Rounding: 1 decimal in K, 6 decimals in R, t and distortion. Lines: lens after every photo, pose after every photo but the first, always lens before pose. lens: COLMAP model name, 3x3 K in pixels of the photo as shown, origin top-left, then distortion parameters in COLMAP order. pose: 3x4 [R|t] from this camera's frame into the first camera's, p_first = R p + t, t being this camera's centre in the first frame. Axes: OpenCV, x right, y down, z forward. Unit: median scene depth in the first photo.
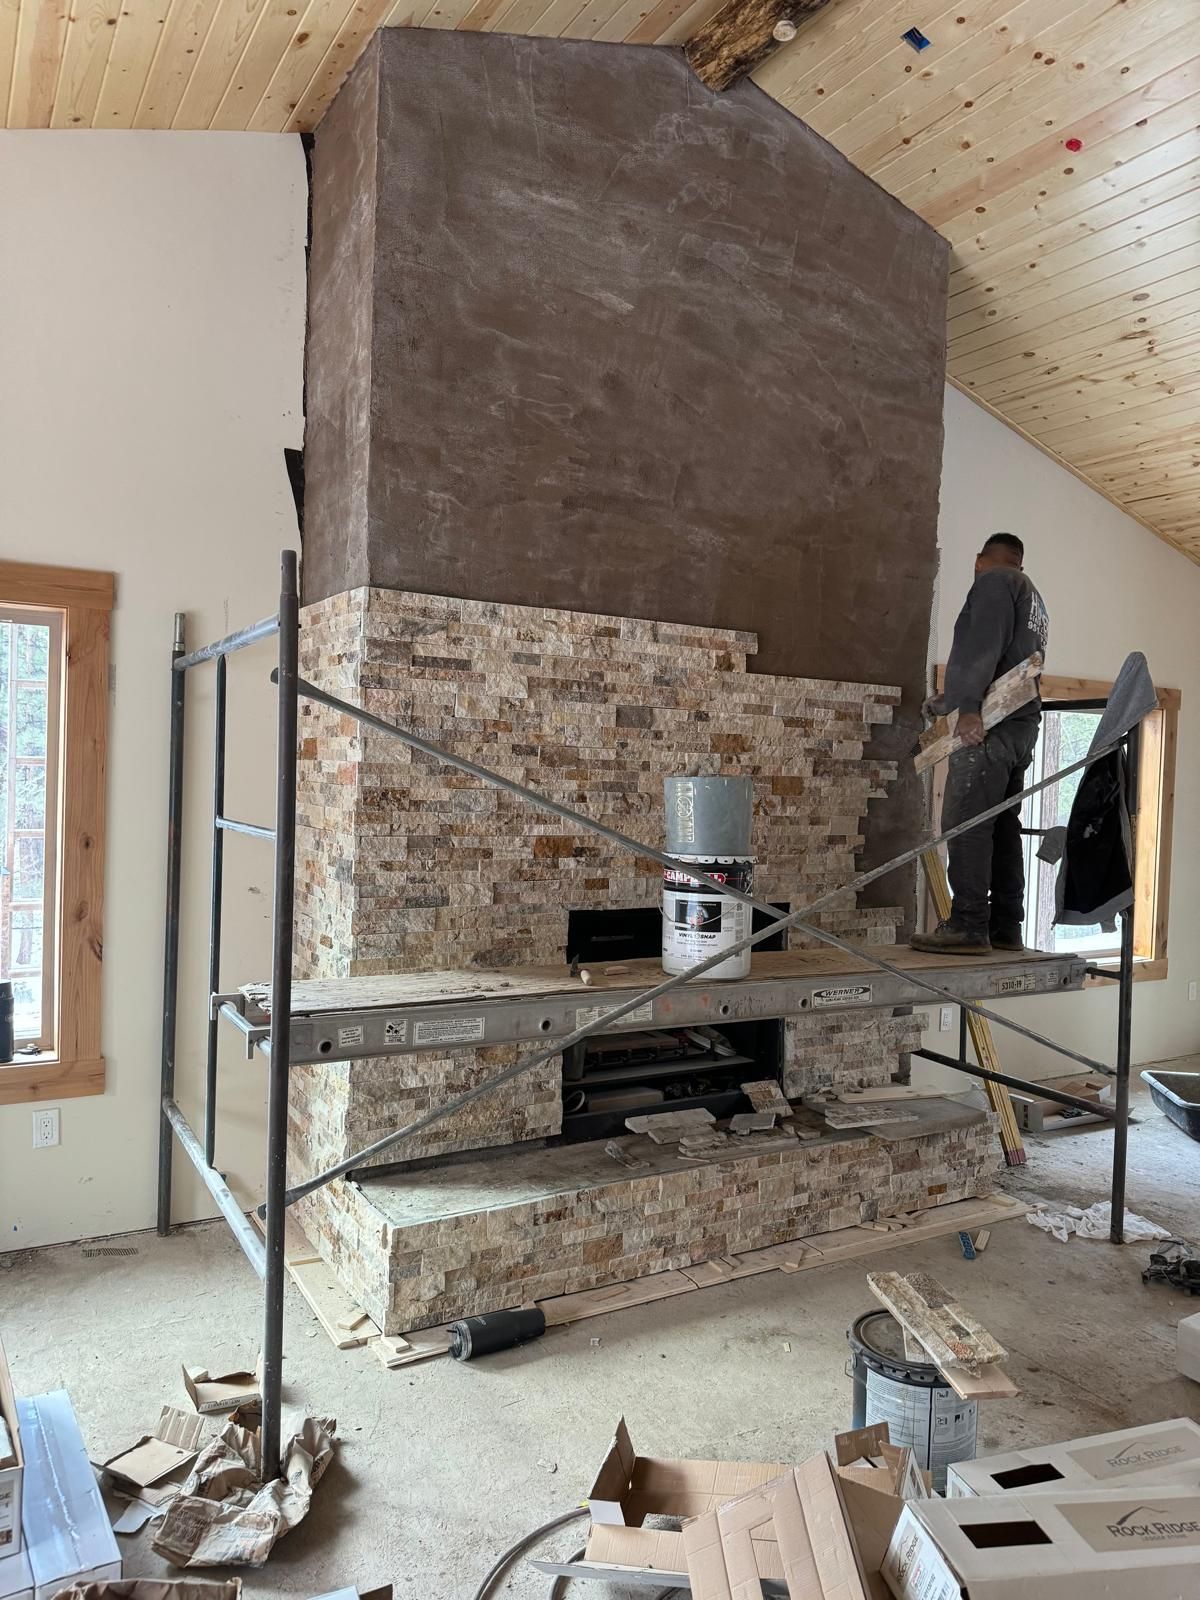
lens RADIAL K [[1117.1, 0, 619.3], [0, 1117.1, 757.8], [0, 0, 1]] dist [-0.011821, -0.036314]
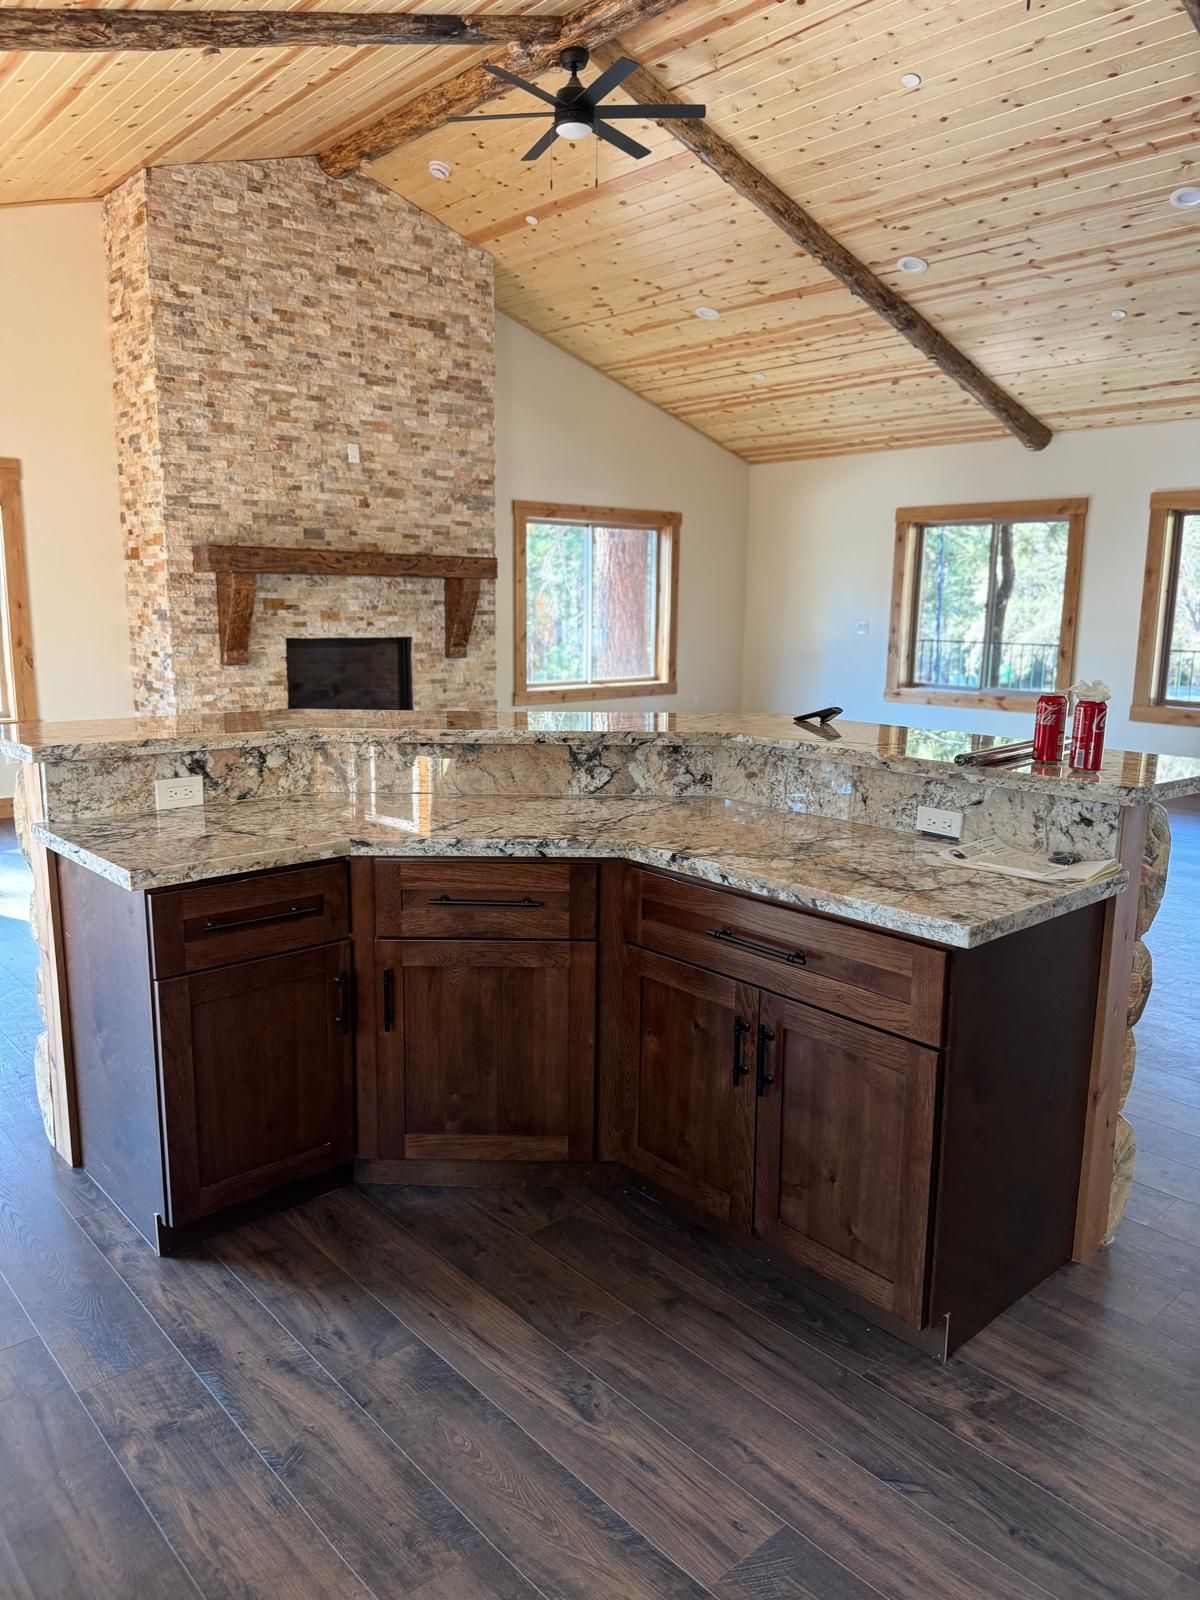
lens RADIAL K [[1117.1, 0, 608.0], [0, 1117.1, 812.7], [0, 0, 1]] dist [-0.011821, -0.036314]
pose [[0.980103, -0.055061, 0.190702, 0.121116], [0.014104, 0.977645, 0.209789, 0.037070], [-0.197990, -0.202925, 0.958969, -1.033791]]
